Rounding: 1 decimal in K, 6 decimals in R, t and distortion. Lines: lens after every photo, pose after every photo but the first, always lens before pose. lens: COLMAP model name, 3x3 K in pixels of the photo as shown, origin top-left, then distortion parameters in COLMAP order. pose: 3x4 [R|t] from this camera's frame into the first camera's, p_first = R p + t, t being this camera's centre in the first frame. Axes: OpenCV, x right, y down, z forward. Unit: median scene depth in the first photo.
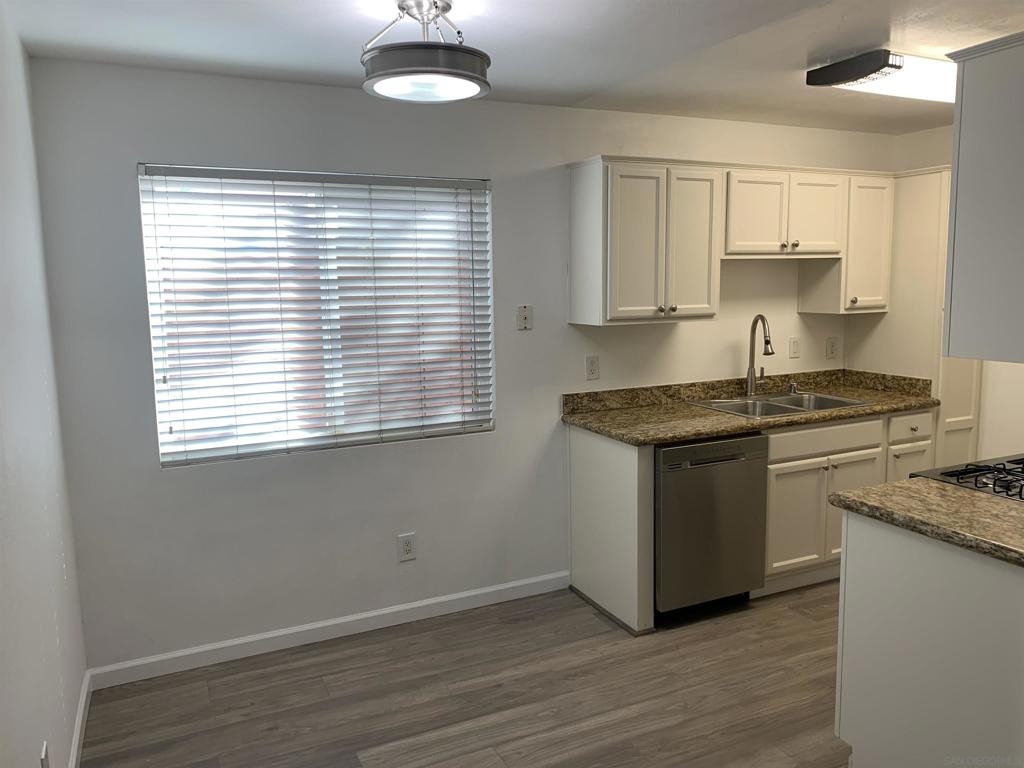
lens RADIAL K [[781.3, 0, 510.4], [0, 781.3, 385.3], [0, 0, 1]] dist [0.055056, -0.060830]
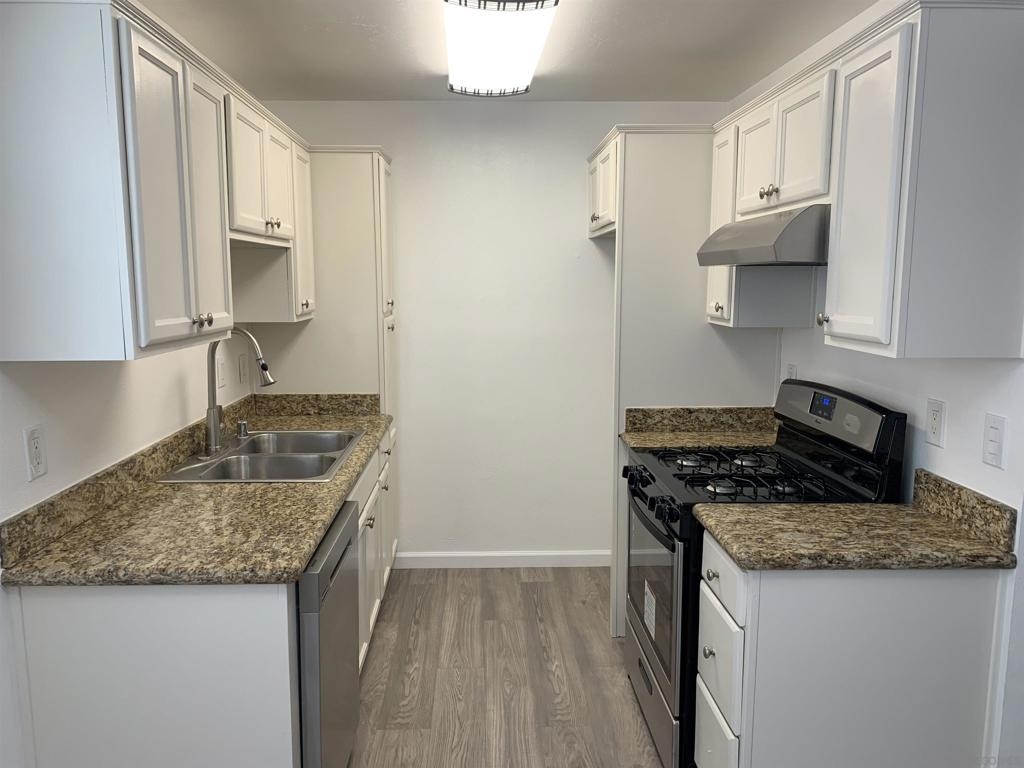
lens RADIAL K [[781.3, 0, 508.3], [0, 781.3, 391.1], [0, 0, 1]] dist [0.055056, -0.060830]
pose [[0.393991, -0.114820, 0.911914, -0.210508], [0.118427, 0.990238, 0.073516, -0.060155], [-0.911453, 0.079031, 0.403743, 0.549185]]
